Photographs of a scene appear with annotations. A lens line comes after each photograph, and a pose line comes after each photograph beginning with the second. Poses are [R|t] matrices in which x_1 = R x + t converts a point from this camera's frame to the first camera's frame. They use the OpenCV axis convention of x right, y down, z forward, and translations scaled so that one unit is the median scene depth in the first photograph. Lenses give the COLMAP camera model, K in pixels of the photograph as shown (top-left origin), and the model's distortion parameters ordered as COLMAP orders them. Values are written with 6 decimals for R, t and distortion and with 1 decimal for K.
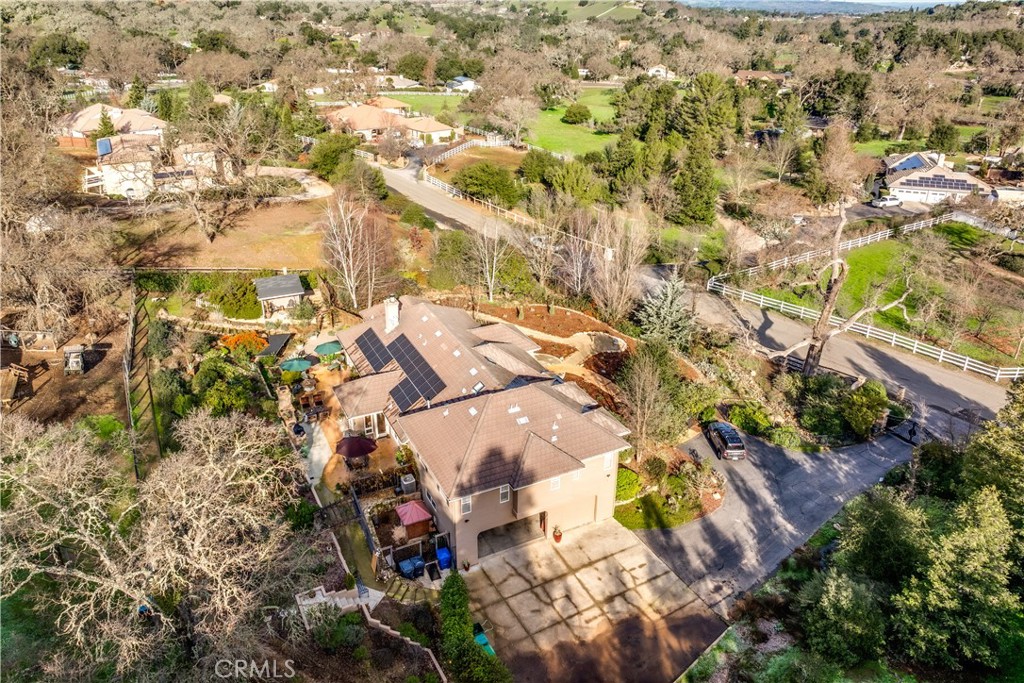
lens RADIAL K [[719.5, 0, 512.3], [0, 719.5, 339.0], [0, 0, 1]] dist [-0.031490, 0.016278]
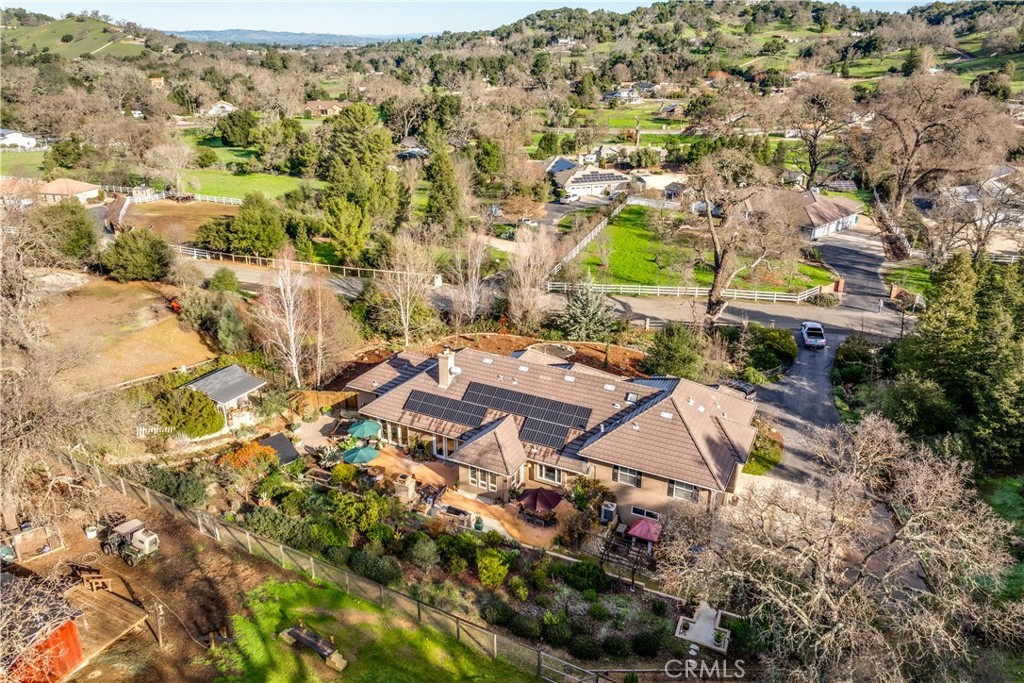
lens RADIAL K [[719.5, 0, 512.0], [0, 719.5, 343.4], [0, 0, 1]] dist [-0.031490, 0.016278]
pose [[0.788348, -0.242874, 0.565261, -0.219795], [0.261916, 0.963853, 0.048853, -0.031099], [-0.556694, 0.109538, 0.823464, 0.065179]]
